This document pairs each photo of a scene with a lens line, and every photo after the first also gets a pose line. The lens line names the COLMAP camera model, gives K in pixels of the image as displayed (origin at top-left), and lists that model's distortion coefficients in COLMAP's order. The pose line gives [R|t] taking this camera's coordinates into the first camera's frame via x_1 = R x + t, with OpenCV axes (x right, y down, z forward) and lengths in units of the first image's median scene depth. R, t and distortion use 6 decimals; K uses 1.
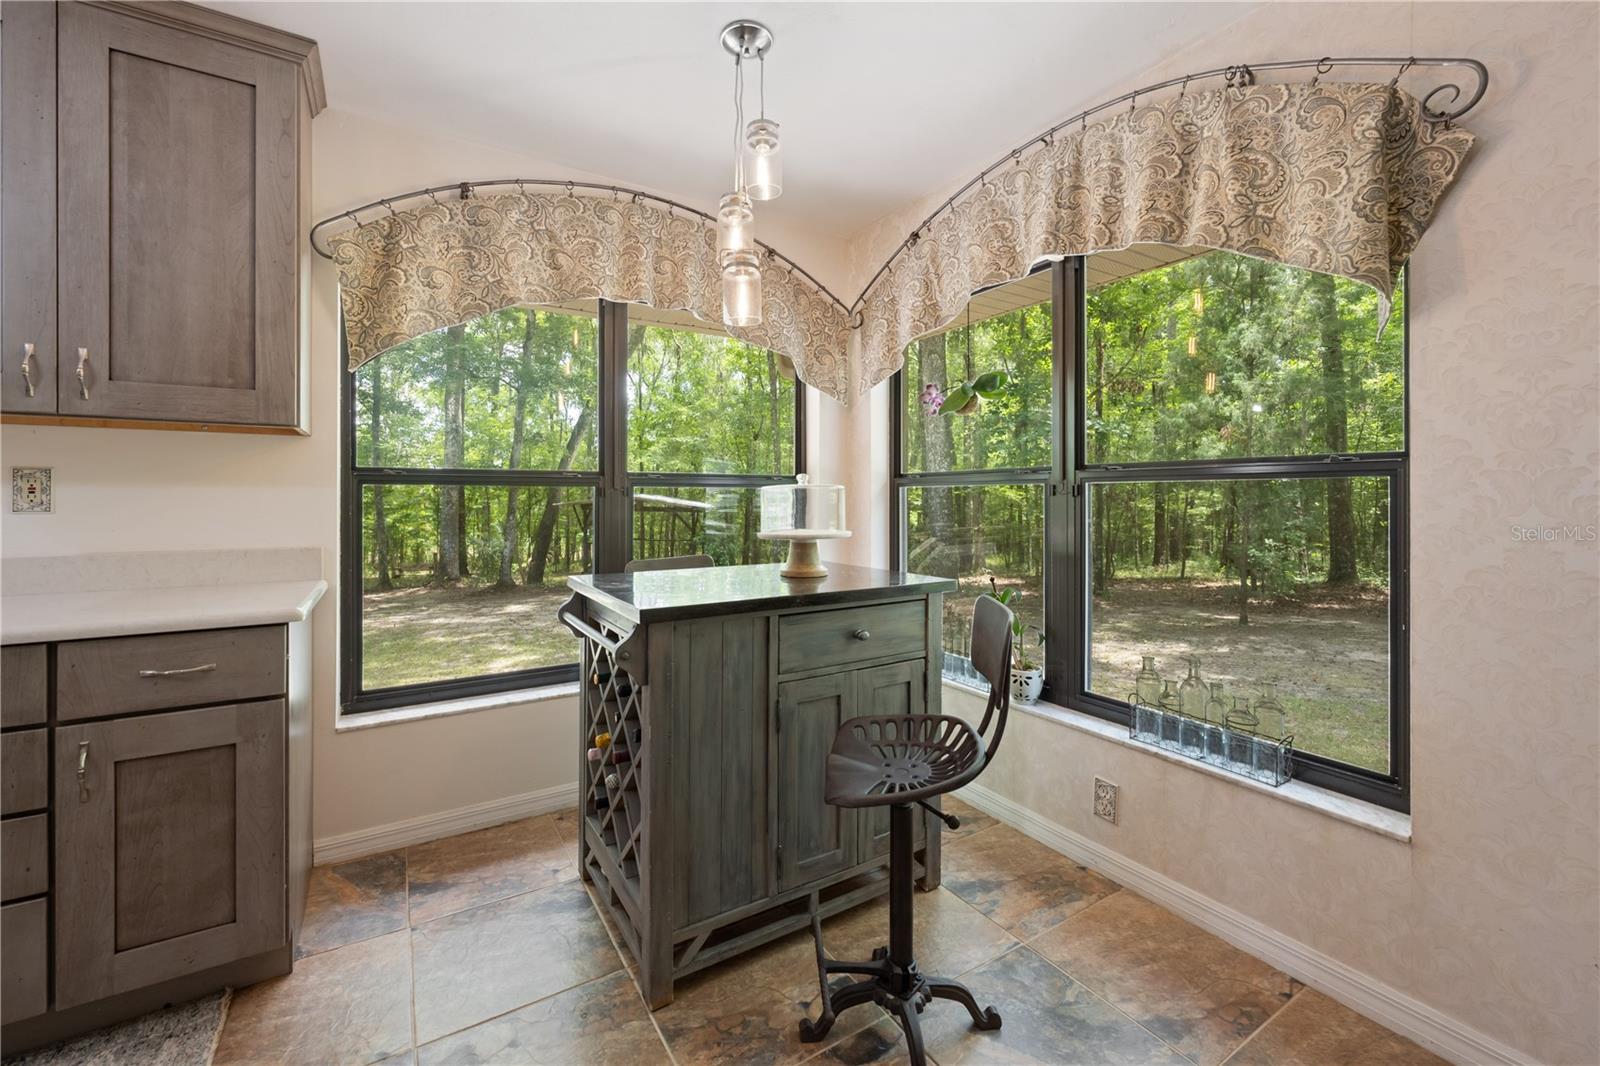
lens RADIAL K [[643.4, 0, 800.5], [0, 643.4, 499.3], [0, 0, 1]] dist [-0.001258, 0.000109]
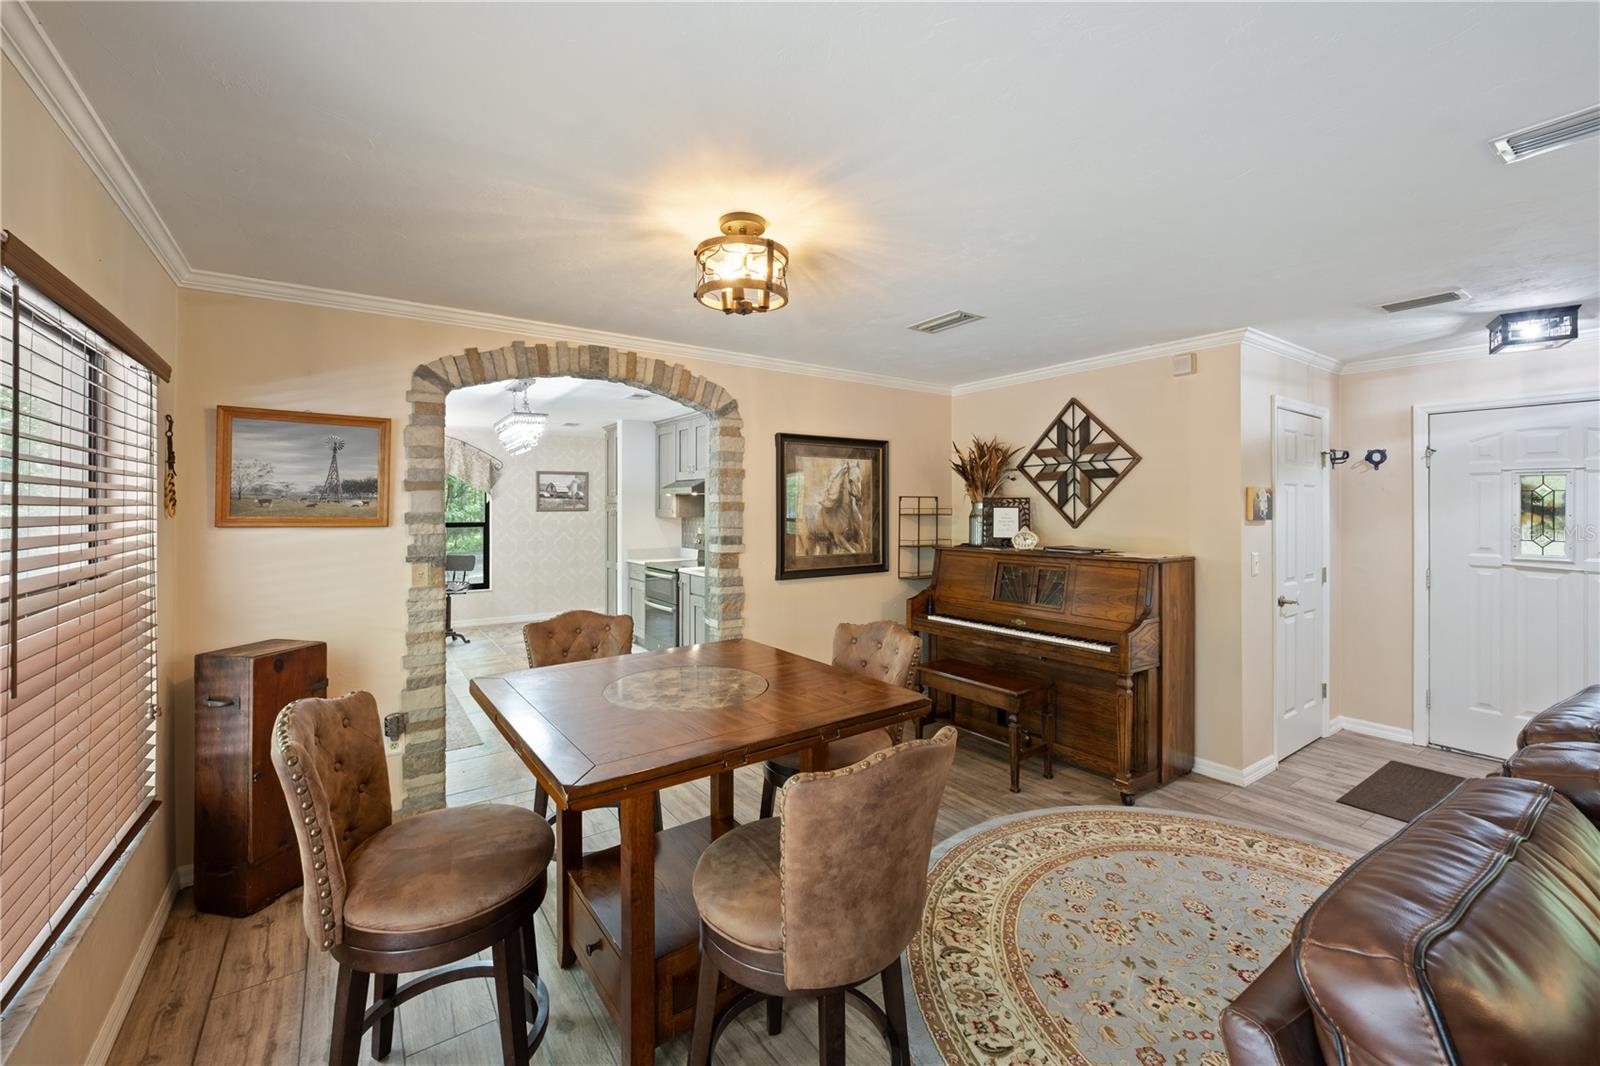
lens RADIAL K [[643.4, 0, 787.2], [0, 643.4, 500.5], [0, 0, 1]] dist [-0.001258, 0.000109]
pose [[-0.051578, 0.008301, 0.998634, -3.944944], [0.003828, 0.999960, -0.008115, -0.172778], [-0.998662, 0.003405, -0.051608, -1.082774]]
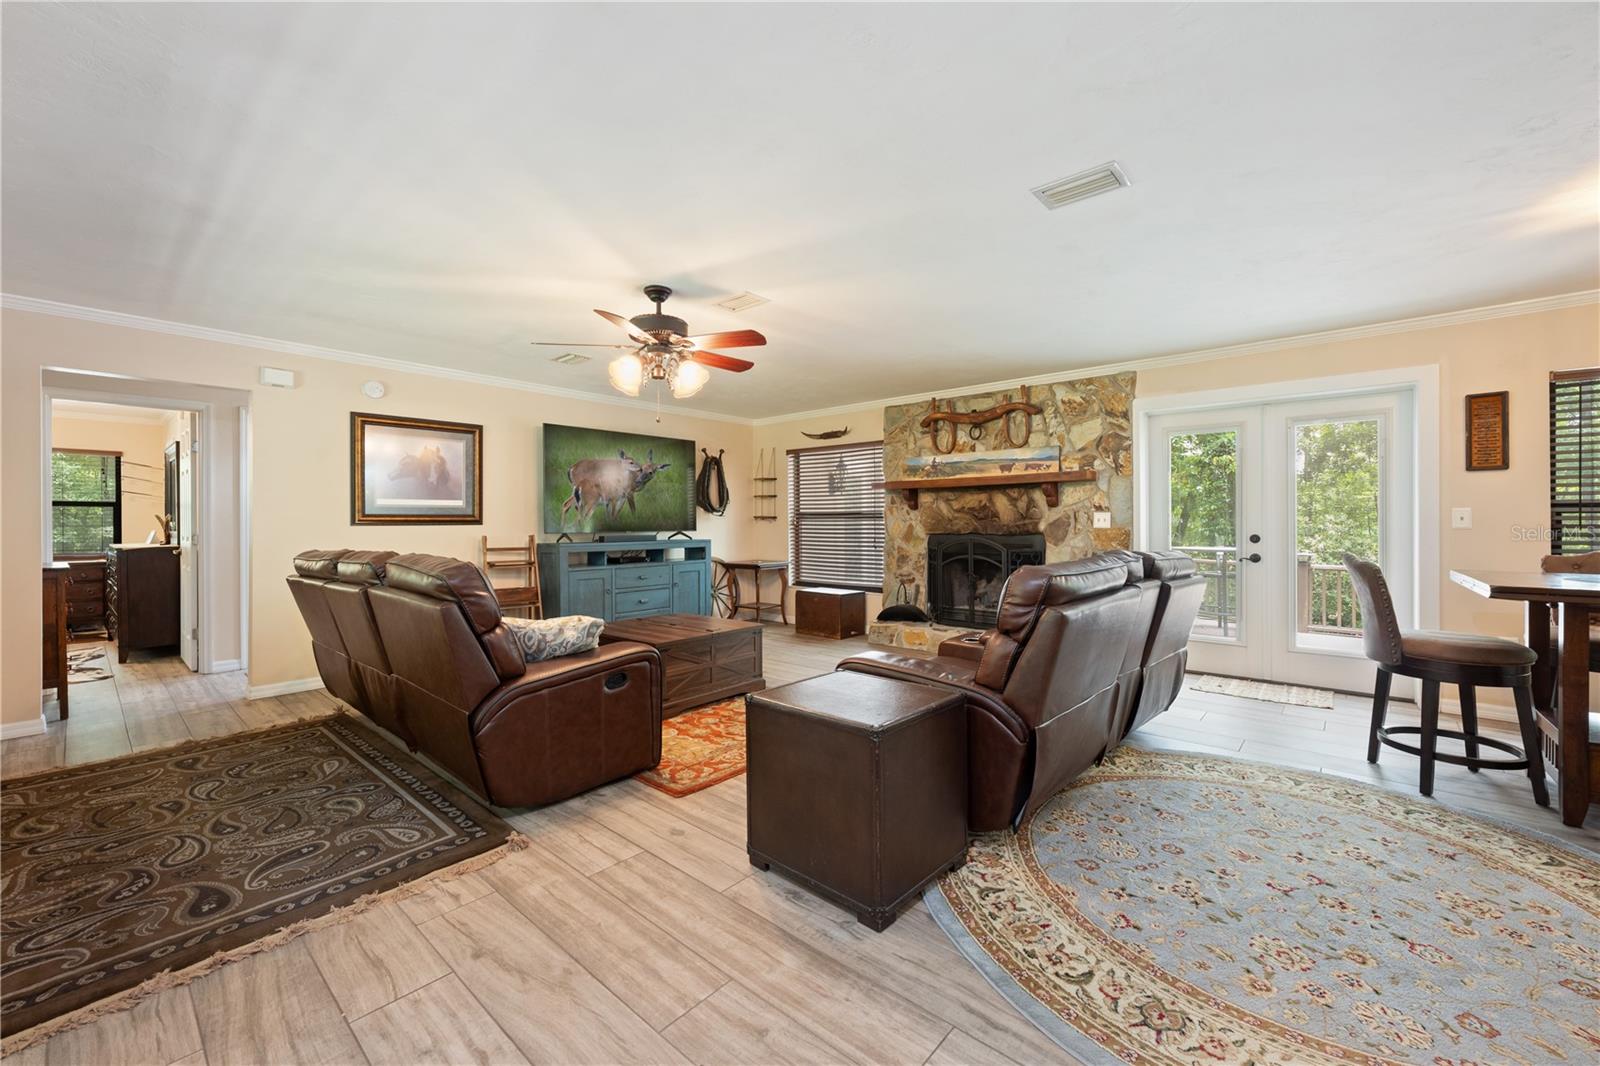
lens RADIAL K [[643.4, 0, 800.7], [0, 643.4, 521.9], [0, 0, 1]] dist [-0.001258, 0.000109]
pose [[0.297339, -0.003576, -0.954765, -1.997282], [-0.000157, 0.999993, -0.003794, 0.021146], [0.954772, 0.001278, 0.297336, -3.195969]]
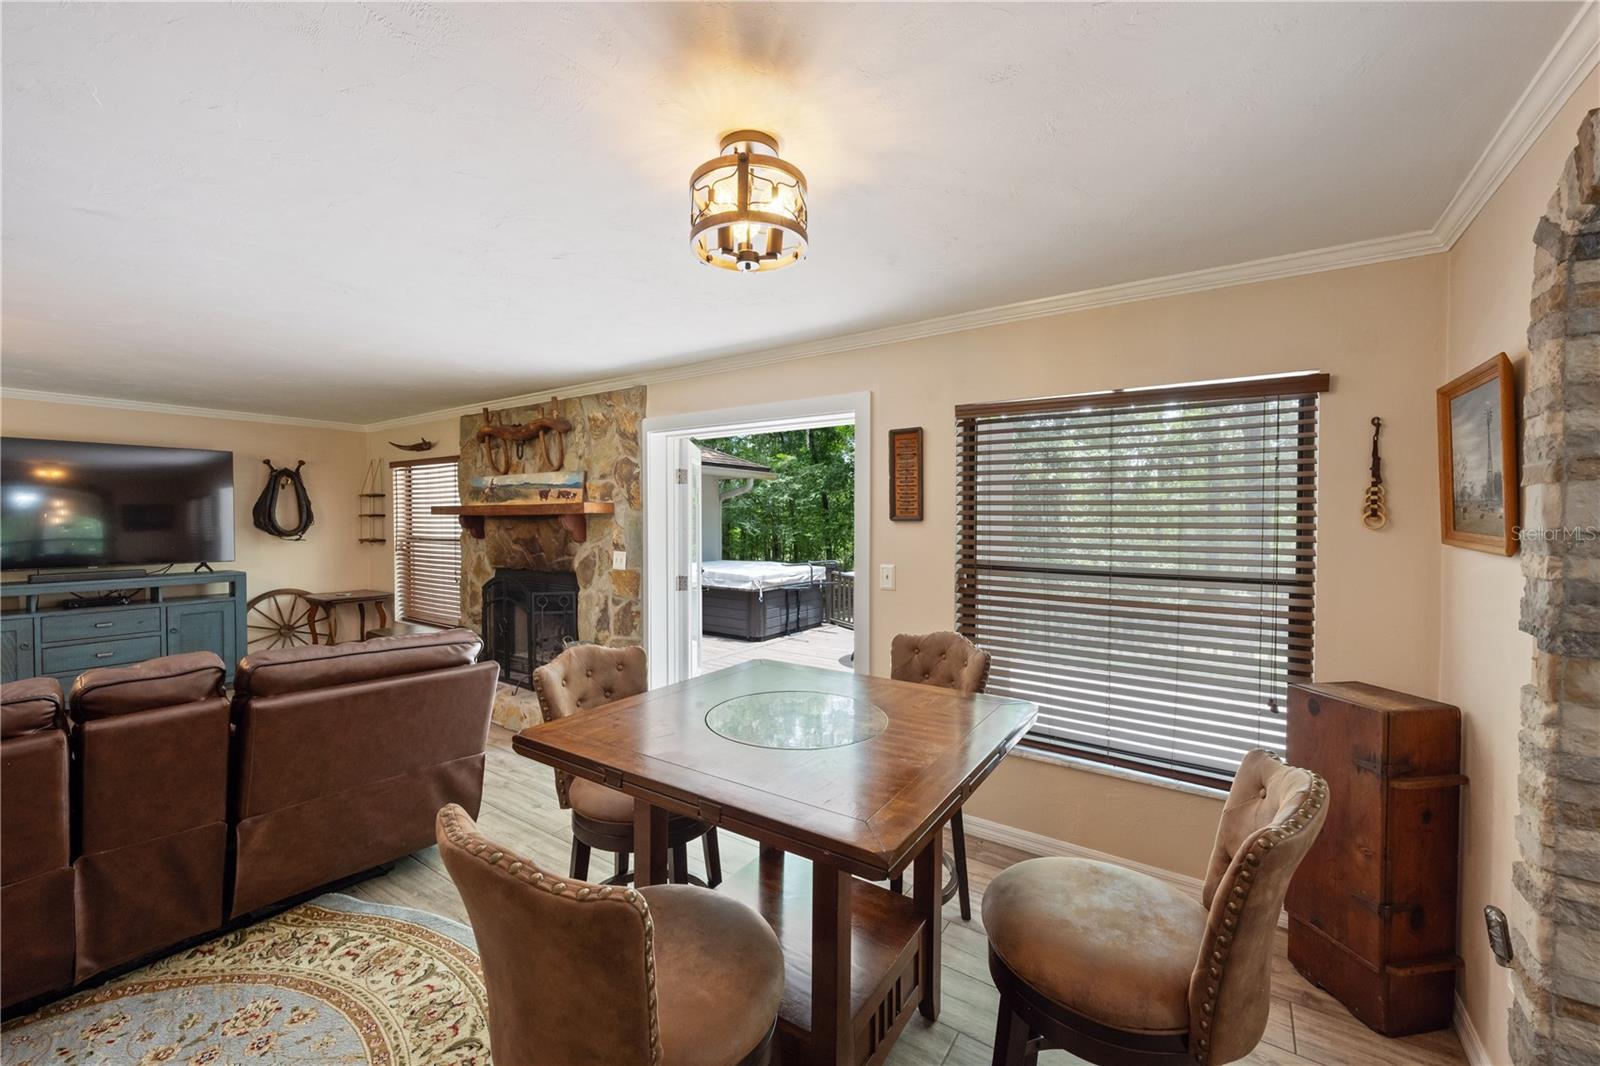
lens RADIAL K [[643.4, 0, 801.5], [0, 643.4, 521.2], [0, 0, 1]] dist [-0.001258, 0.000109]
pose [[0.399589, 0.008642, -0.916654, -1.828300], [-0.003795, 0.999963, 0.007773, -0.172298], [0.916686, 0.000373, 0.399607, -1.362029]]
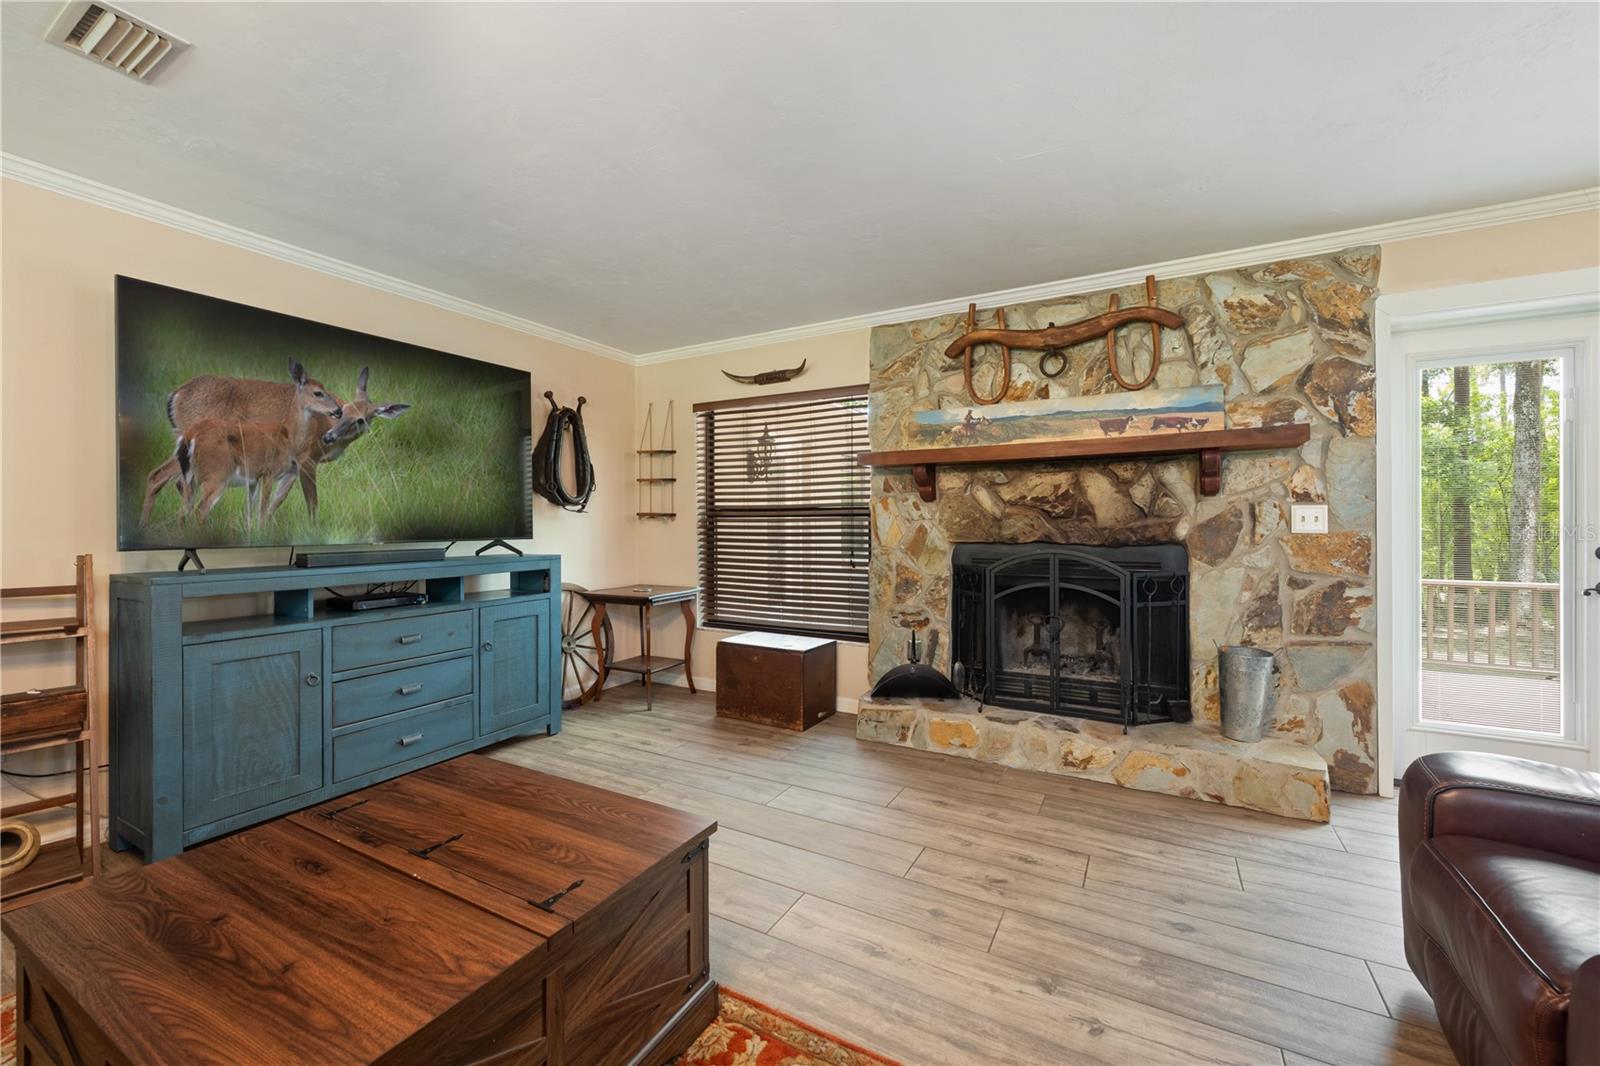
lens RADIAL K [[643.4, 0, 796.9], [0, 643.4, 520.4], [0, 0, 1]] dist [-0.001258, 0.000109]
pose [[0.484836, -0.005620, -0.874587, -3.603861], [0.001110, 0.999983, -0.005810, 0.013018], [0.874604, 0.001847, 0.484834, -2.912887]]
